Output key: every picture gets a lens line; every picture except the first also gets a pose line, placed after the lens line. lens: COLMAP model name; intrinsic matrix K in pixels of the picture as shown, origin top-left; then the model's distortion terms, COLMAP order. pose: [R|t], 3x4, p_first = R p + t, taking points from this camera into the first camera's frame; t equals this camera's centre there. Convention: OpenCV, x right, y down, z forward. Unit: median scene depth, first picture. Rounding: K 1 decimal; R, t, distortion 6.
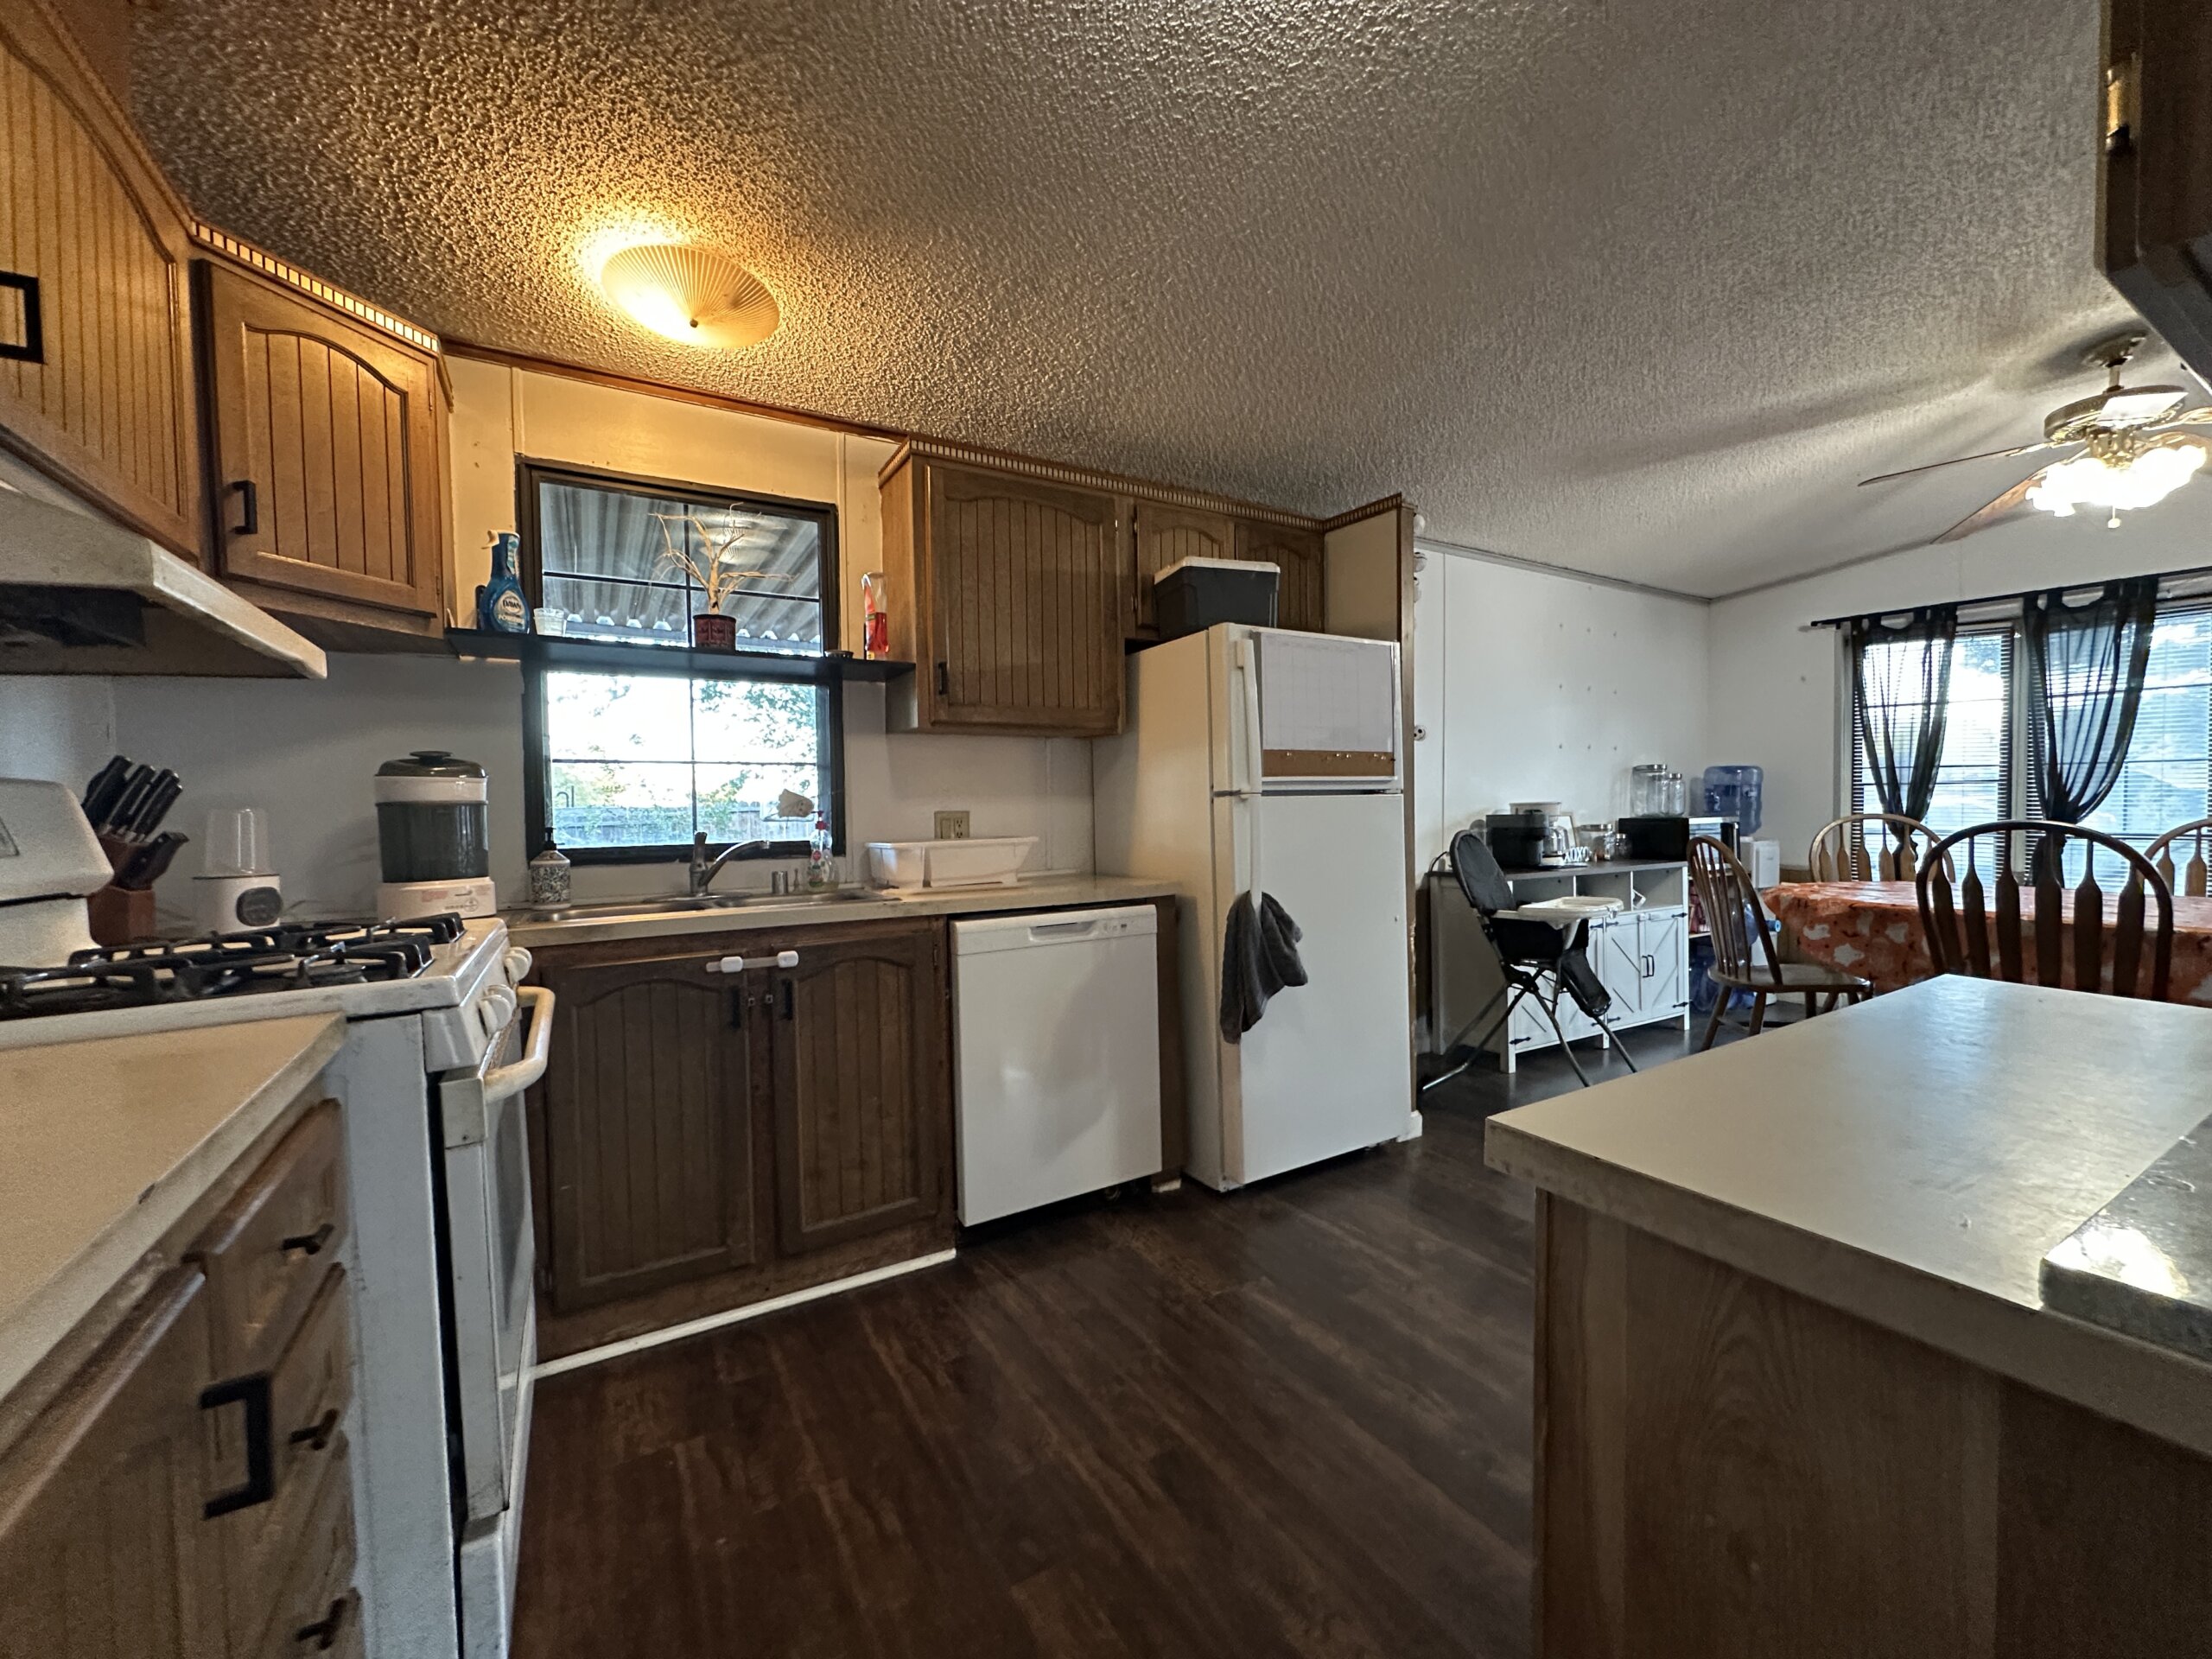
lens RADIAL K [[883.6, 0, 1106.0], [0, 883.6, 829.1], [0, 0, 1]] dist [-0.002735, 0.000546]
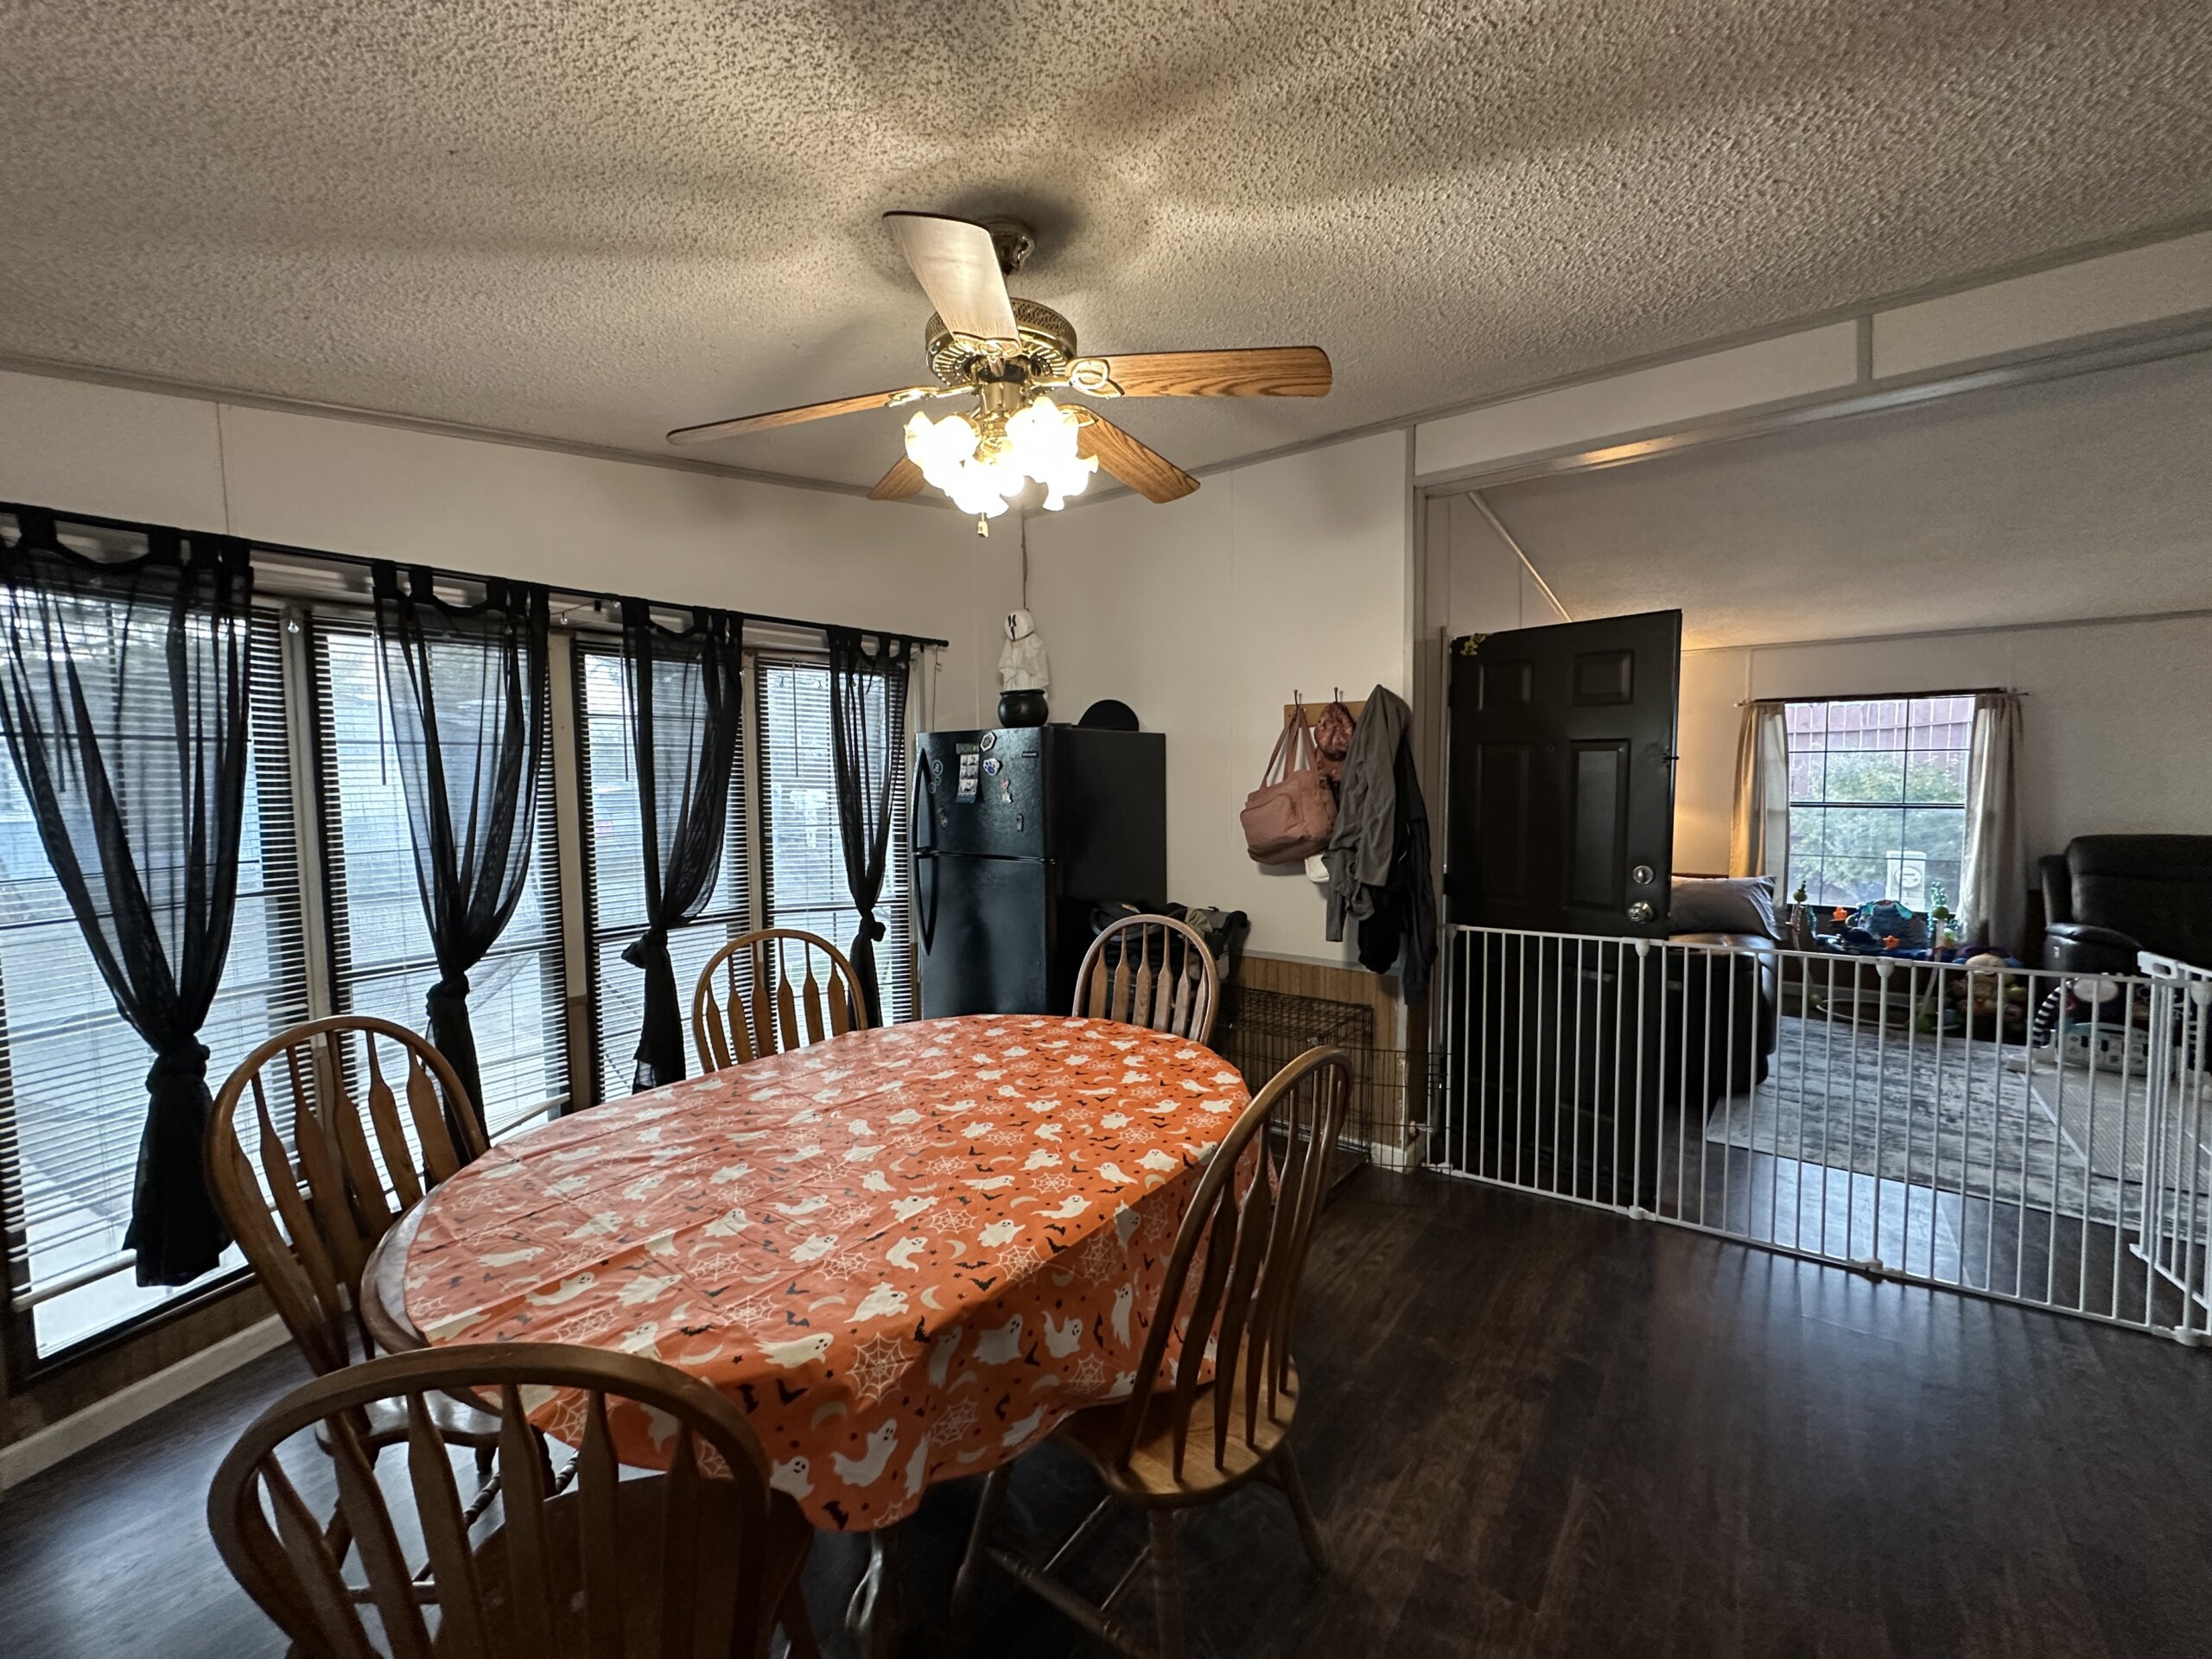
lens RADIAL K [[883.6, 0, 1104.3], [0, 883.6, 828.2], [0, 0, 1]] dist [-0.002735, 0.000546]
pose [[-0.371976, -0.049397, 0.926927, 0.676222], [0.045531, 0.996410, 0.071371, -0.229653], [-0.927125, 0.068753, -0.368392, 1.528064]]
